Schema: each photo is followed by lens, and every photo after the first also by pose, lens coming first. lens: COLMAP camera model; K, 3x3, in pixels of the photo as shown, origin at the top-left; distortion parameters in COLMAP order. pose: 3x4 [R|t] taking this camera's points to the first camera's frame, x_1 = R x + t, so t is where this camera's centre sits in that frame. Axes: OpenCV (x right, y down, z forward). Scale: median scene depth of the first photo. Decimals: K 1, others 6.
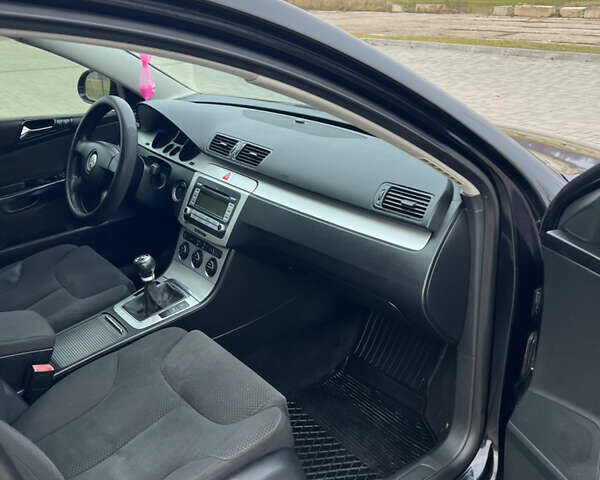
lens RADIAL K [[636.0, 0, 305.4], [0, 636.0, 238.9], [0, 0, 1]] dist [0.082608, -0.112397]
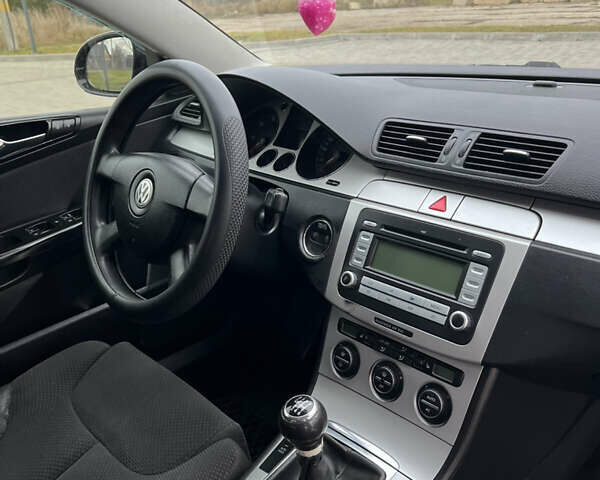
lens RADIAL K [[636.0, 0, 305.4], [0, 636.0, 238.9], [0, 0, 1]] dist [0.082608, -0.112397]
pose [[0.995604, -0.078010, 0.051836, -0.236384], [0.078345, 0.996916, -0.004459, -0.073965], [-0.051328, 0.008500, 0.998646, 0.499248]]
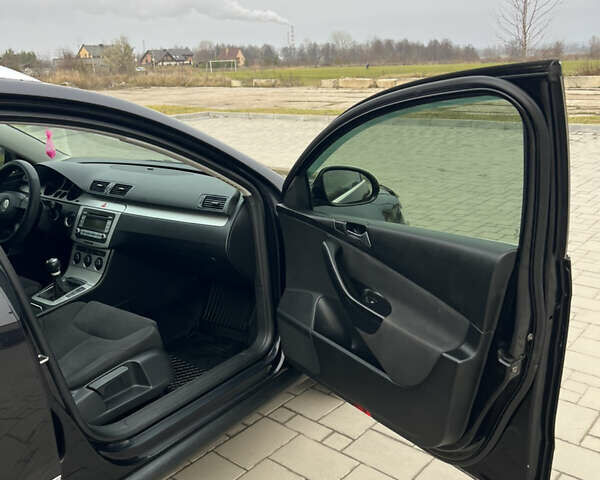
lens RADIAL K [[636.0, 0, 305.4], [0, 636.0, 238.9], [0, 0, 1]] dist [0.082608, -0.112397]
pose [[0.971873, -0.085451, 0.219457, 0.002471], [0.108060, 0.989770, -0.093159, 0.169484], [-0.209252, 0.114253, 0.971164, -0.563418]]
